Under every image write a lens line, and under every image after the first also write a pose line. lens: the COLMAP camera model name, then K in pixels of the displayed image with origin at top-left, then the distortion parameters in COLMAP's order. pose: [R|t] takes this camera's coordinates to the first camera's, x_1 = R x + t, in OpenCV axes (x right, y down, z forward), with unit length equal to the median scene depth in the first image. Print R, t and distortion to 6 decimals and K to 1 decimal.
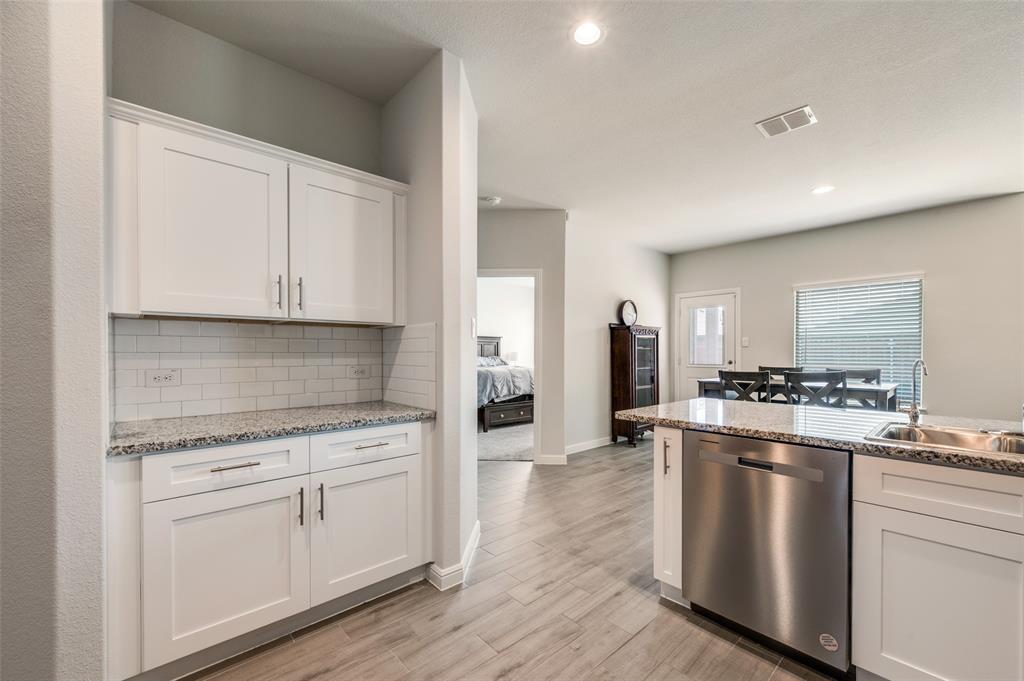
lens RADIAL K [[416.1, 0, 517.6], [0, 416.1, 356.1], [0, 0, 1]] dist [0.004181, 0.000441]
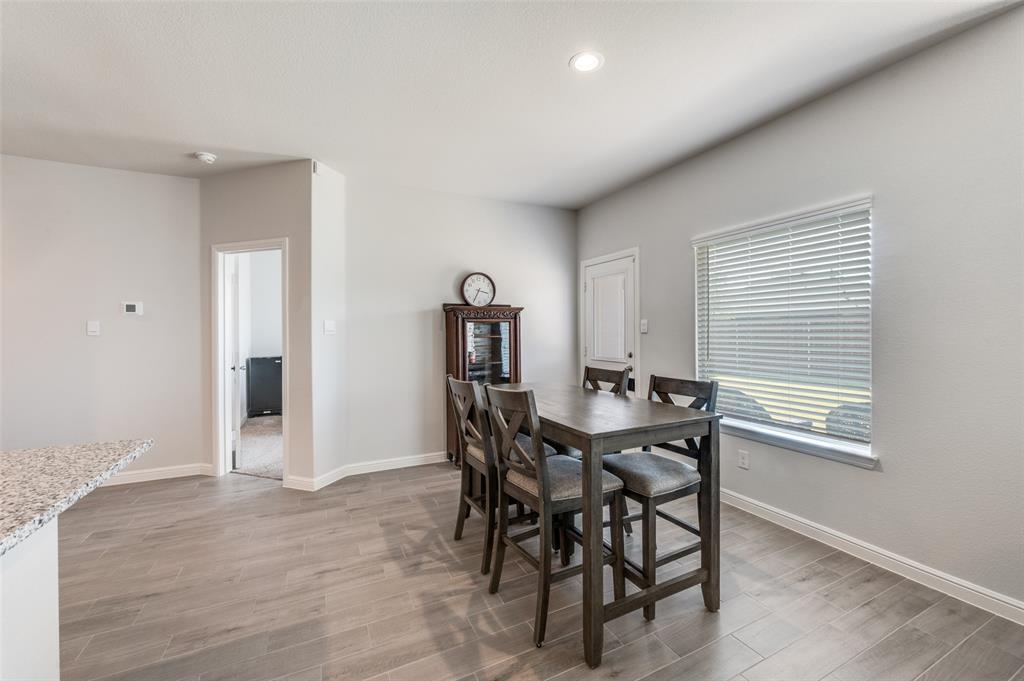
lens RADIAL K [[416.1, 0, 518.0], [0, 416.1, 332.4], [0, 0, 1]] dist [0.004181, 0.000441]
pose [[0.959411, -0.005949, -0.281950, 0.568341], [0.003709, 0.999957, -0.008476, -0.019317], [0.281988, 0.007086, 0.959392, 0.302621]]
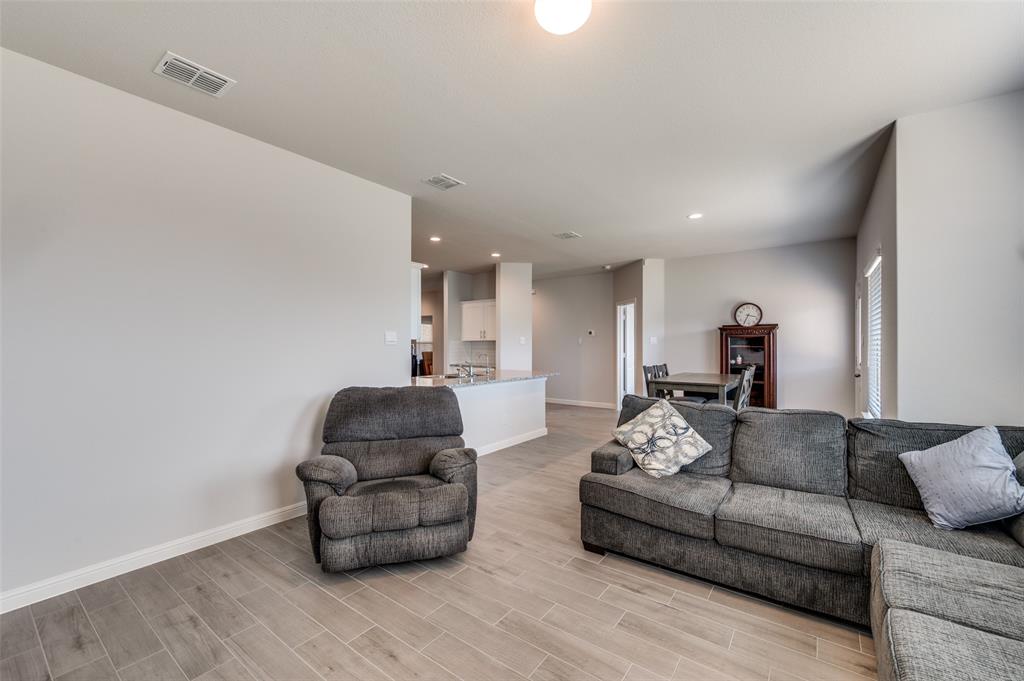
lens RADIAL K [[416.1, 0, 514.2], [0, 416.1, 345.2], [0, 0, 1]] dist [0.004181, 0.000441]
pose [[0.186883, 0.005937, -0.982364, 1.279127], [-0.004449, 0.999977, 0.005198, -0.026265], [0.982372, 0.003399, 0.186905, 0.189934]]
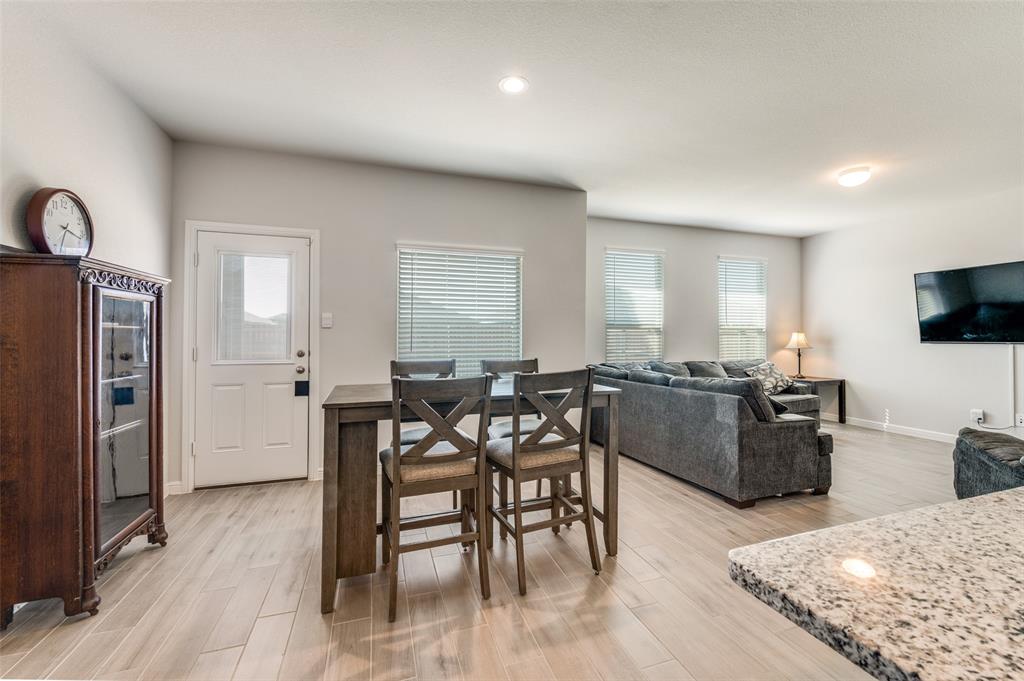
lens RADIAL K [[416.1, 0, 512.6], [0, 416.1, 334.0], [0, 0, 1]] dist [0.004181, 0.000441]
pose [[0.406595, 0.007587, 0.913577, 0.100726], [0.012859, 0.999819, -0.014026, -0.001419], [-0.913518, 0.017450, 0.406424, 0.525826]]
